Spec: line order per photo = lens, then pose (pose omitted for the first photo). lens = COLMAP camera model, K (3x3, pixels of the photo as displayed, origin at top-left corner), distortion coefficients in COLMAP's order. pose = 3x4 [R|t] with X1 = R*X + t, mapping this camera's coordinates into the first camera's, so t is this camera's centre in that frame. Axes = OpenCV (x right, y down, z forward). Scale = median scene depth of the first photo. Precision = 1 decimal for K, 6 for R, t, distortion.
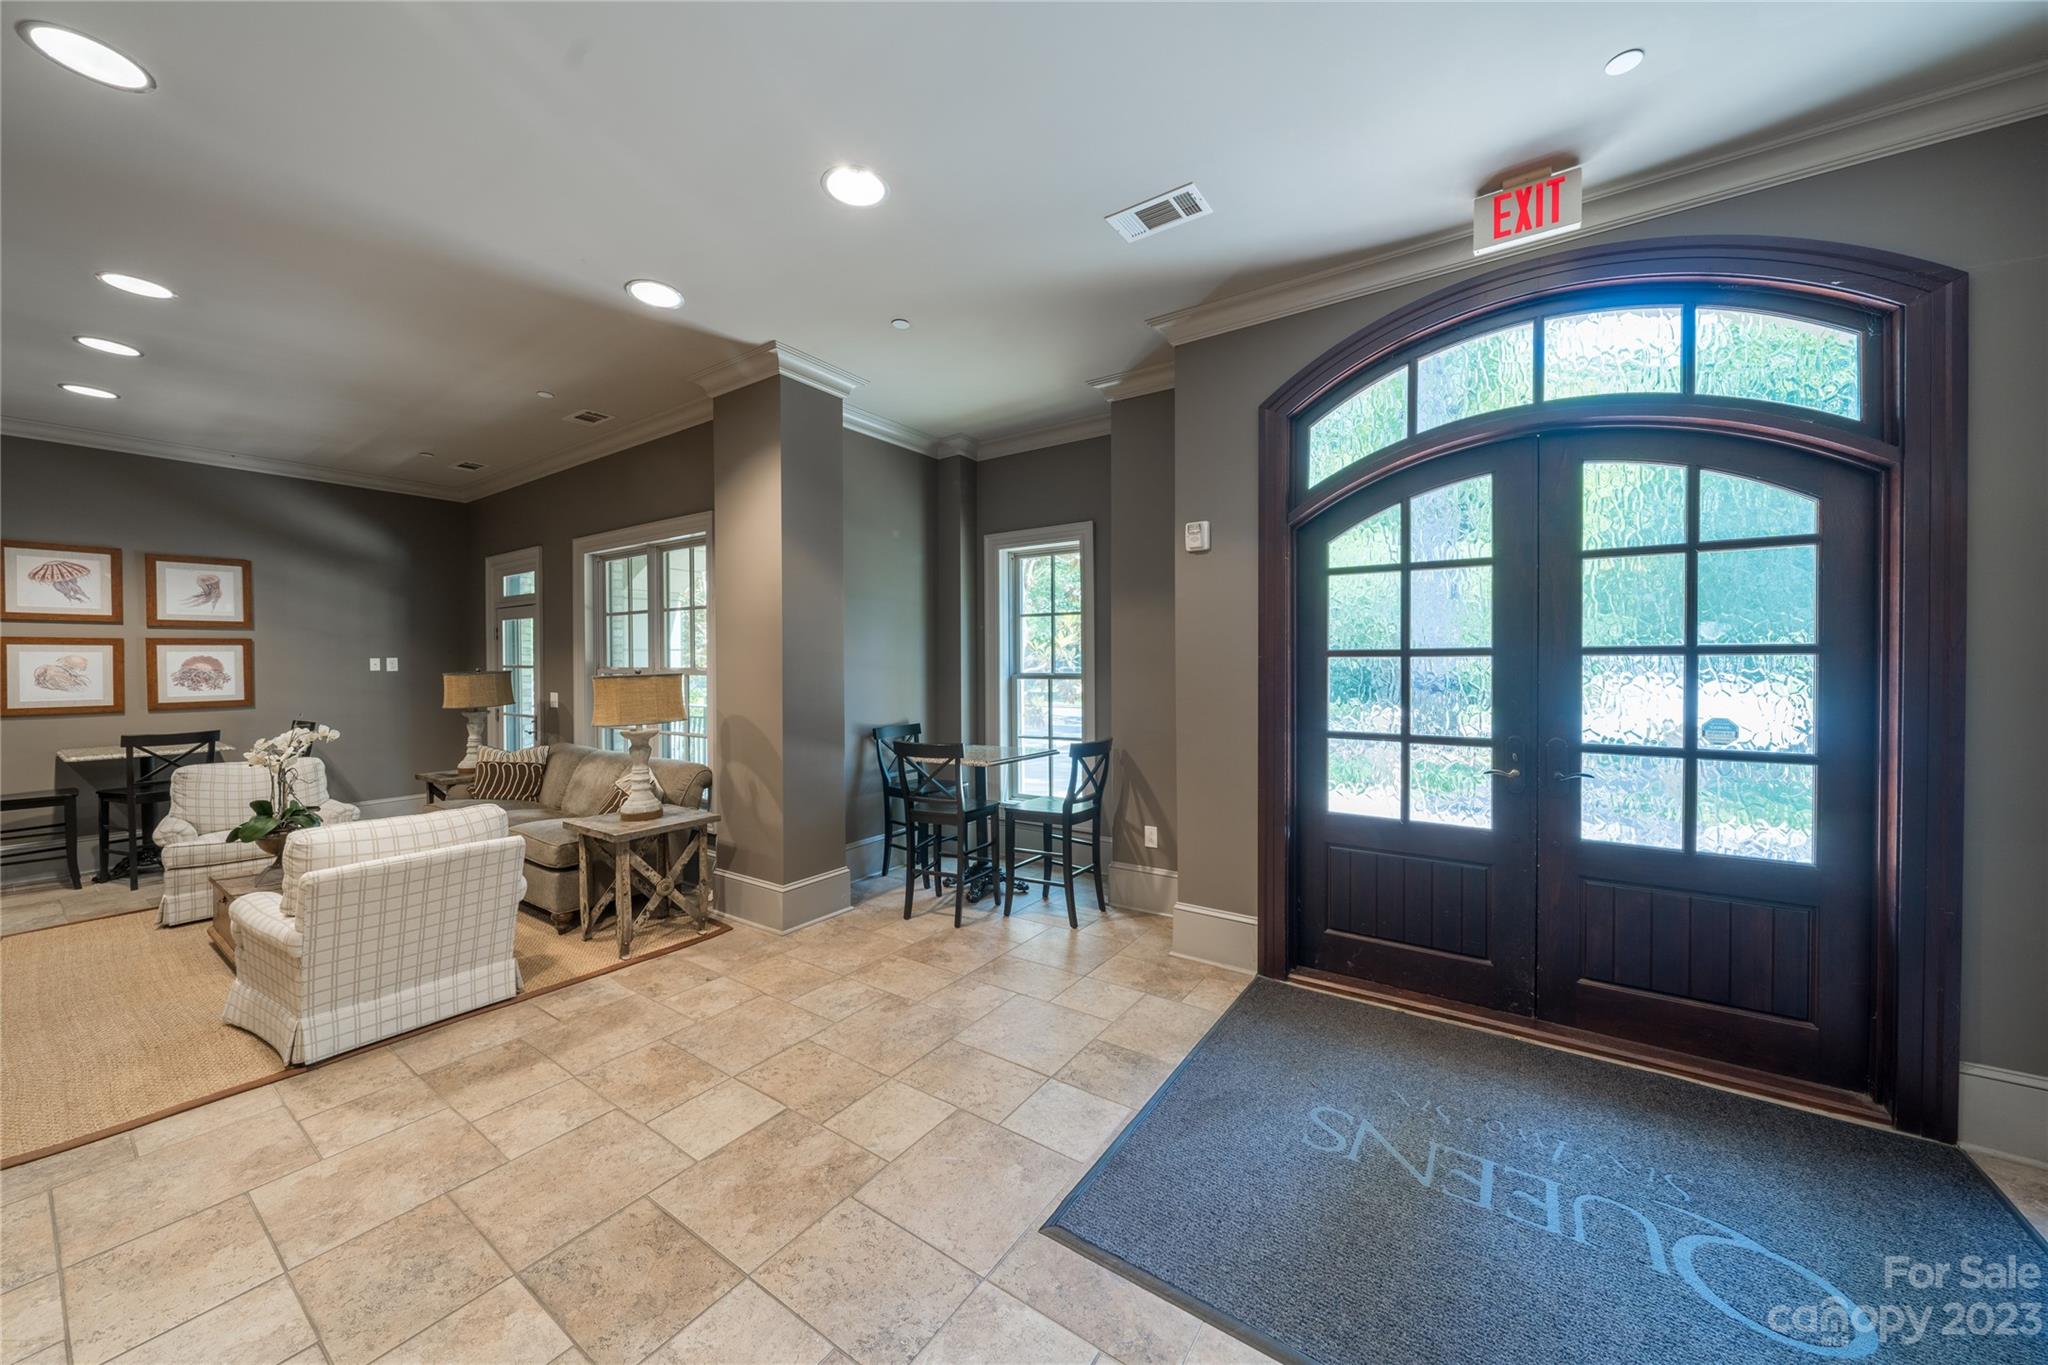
lens RADIAL K [[716.3, 0, 1054.8], [0, 716.3, 672.4], [0, 0, 1]] dist [-0.008012, 0.000463]
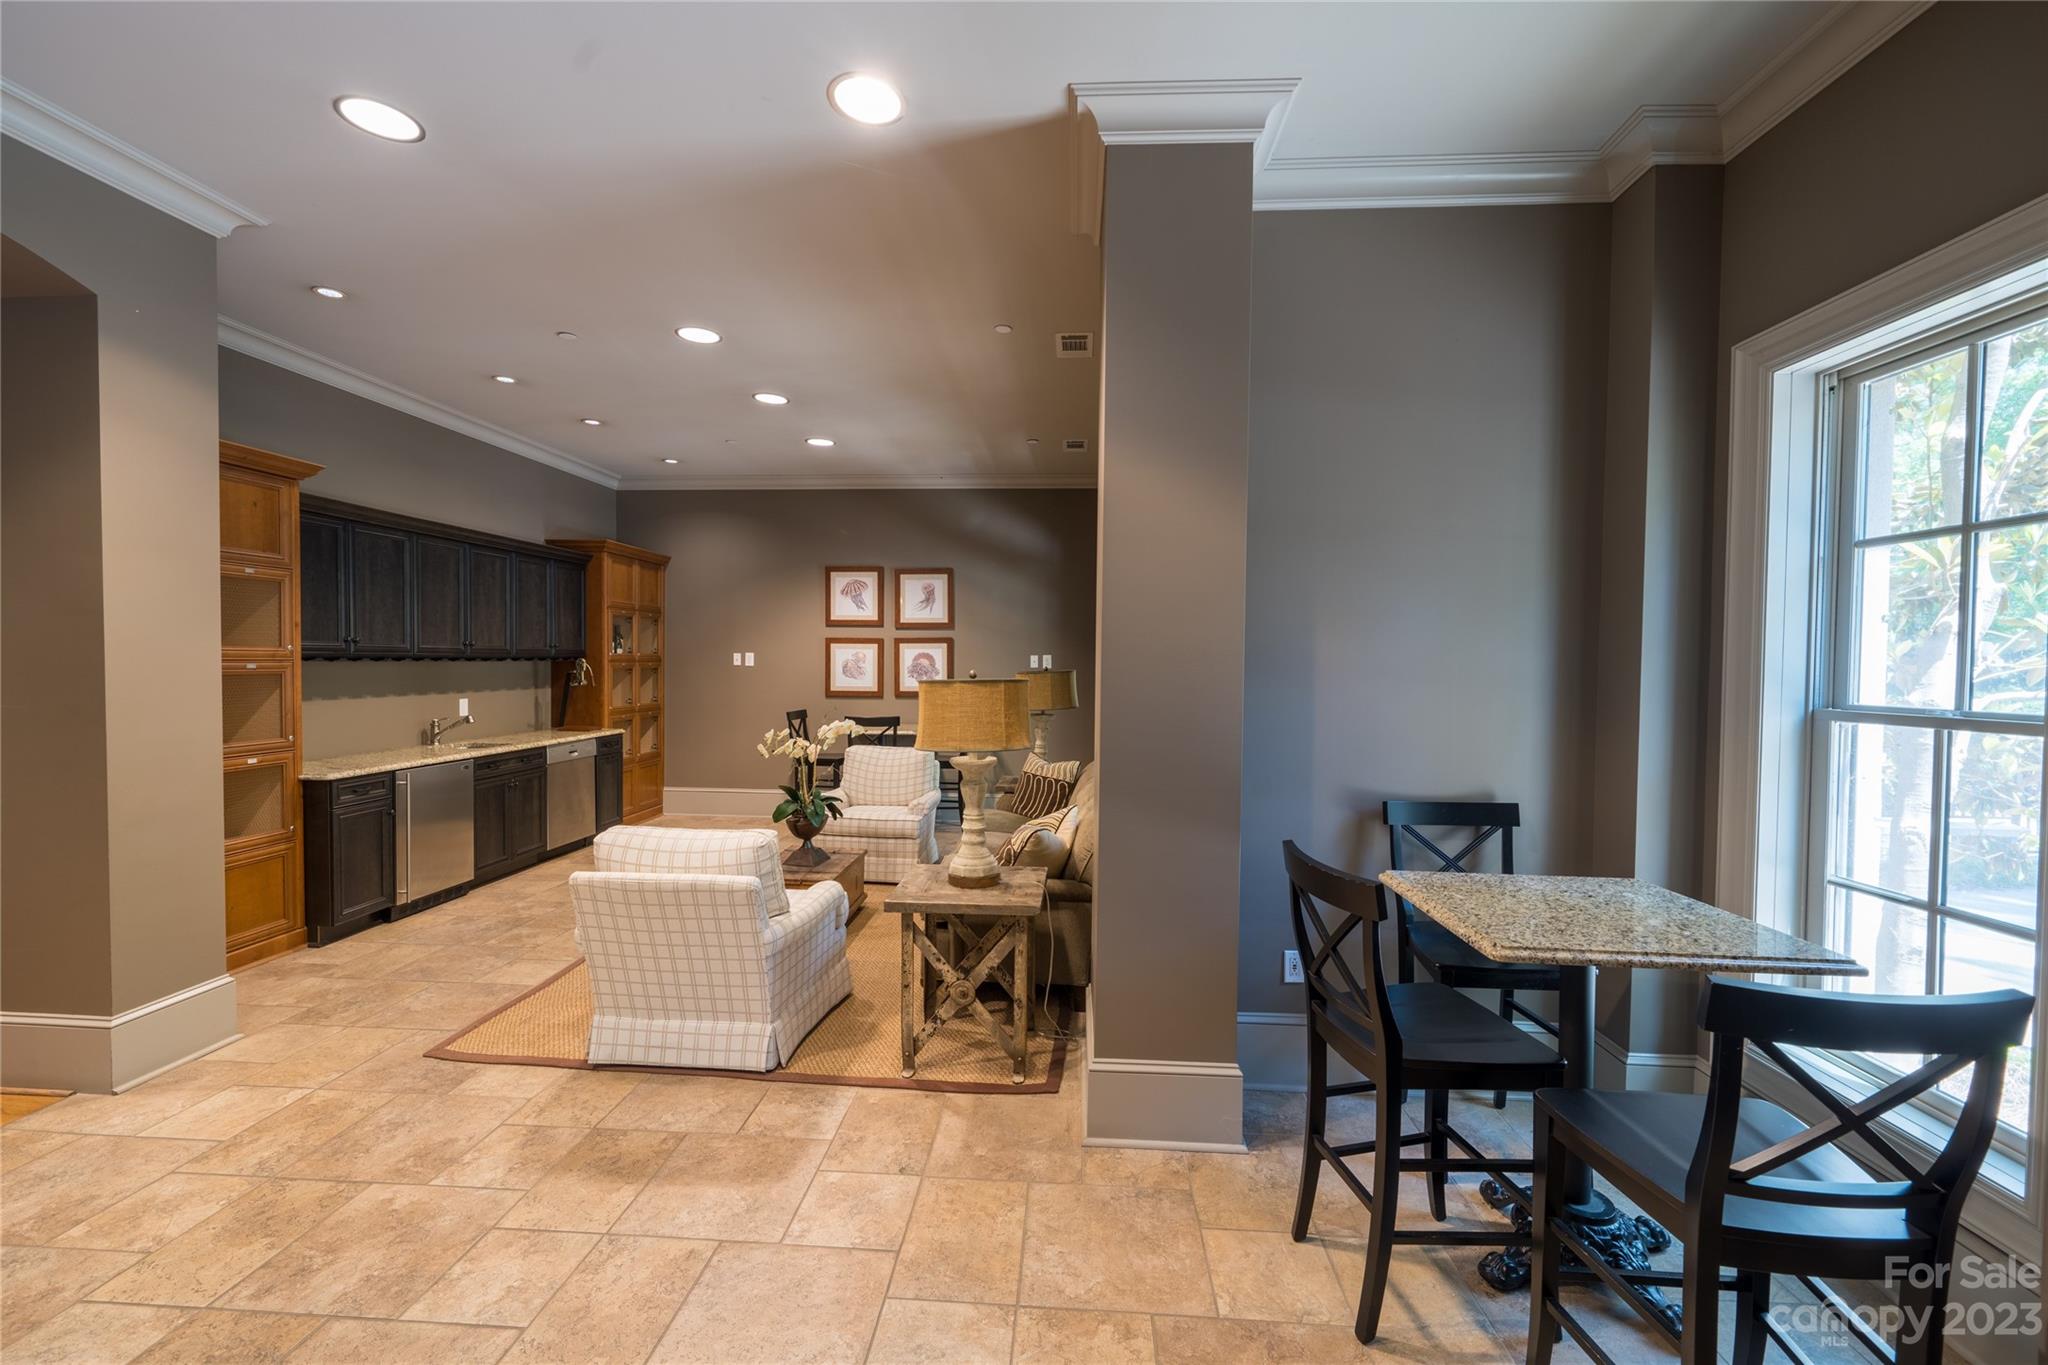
lens RADIAL K [[861.0, 0, 1032.3], [0, 861.0, 683.5], [0, 0, 1]] dist [-0.001754, -0.000168]
pose [[0.485592, 0.033167, -0.873556, 0.146872], [-0.024434, 0.999405, 0.024363, -0.011833], [0.873844, 0.009514, 0.486113, 0.496272]]
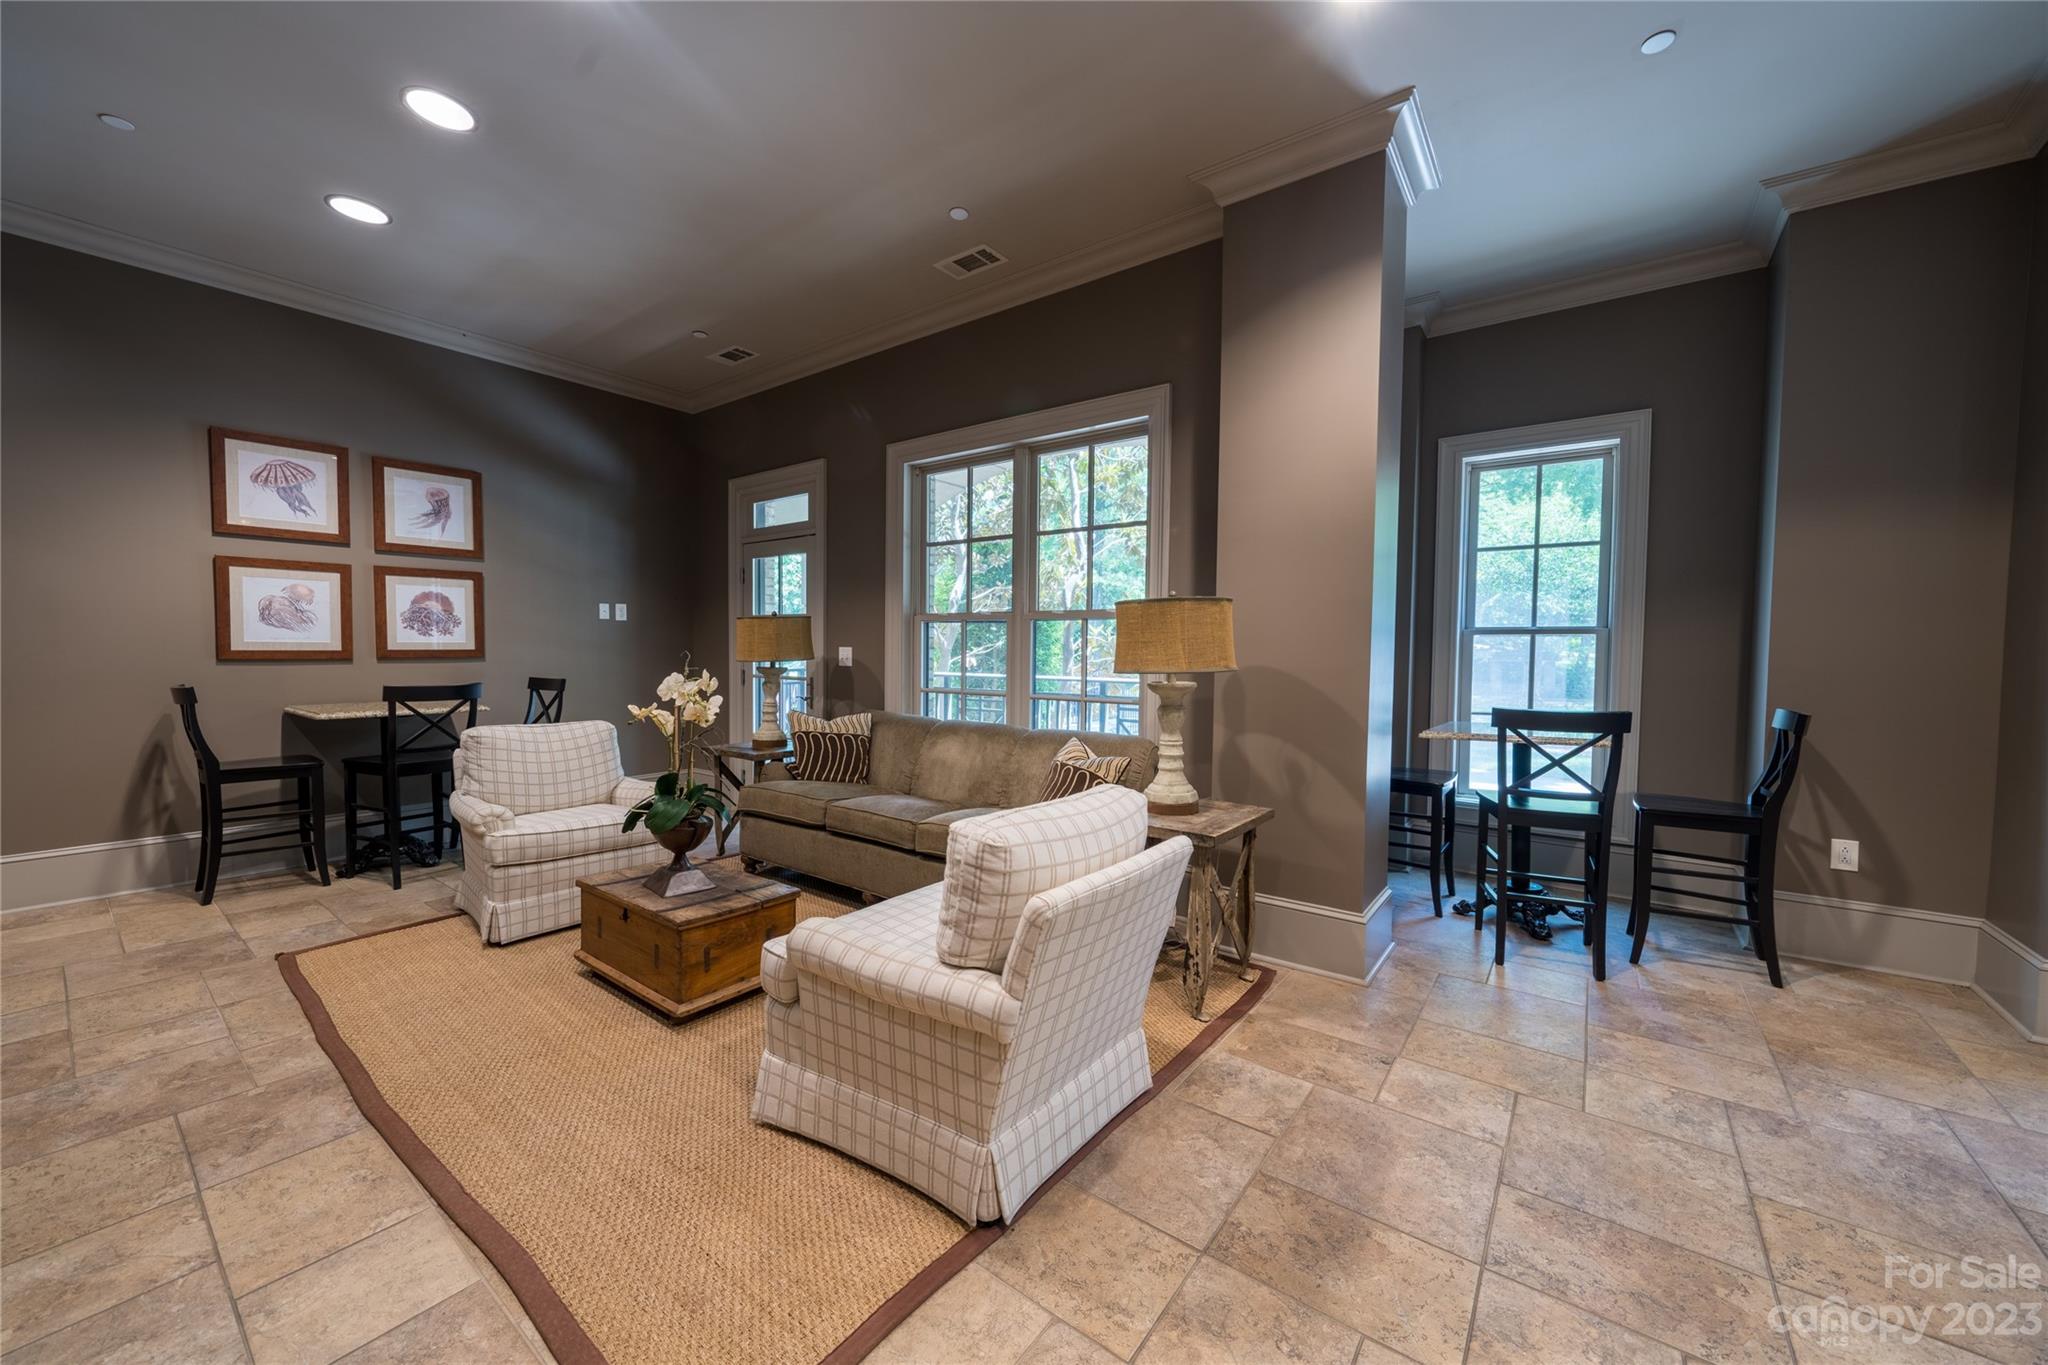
lens RADIAL K [[766.9, 0, 1031.5], [0, 766.9, 687.7], [0, 0, 1]] dist [-0.004967, -0.000261]
pose [[0.998162, 0.015500, -0.058579, -0.524243], [-0.013596, 0.999371, 0.032762, 0.049616], [0.059050, -0.031906, 0.997745, 0.204293]]
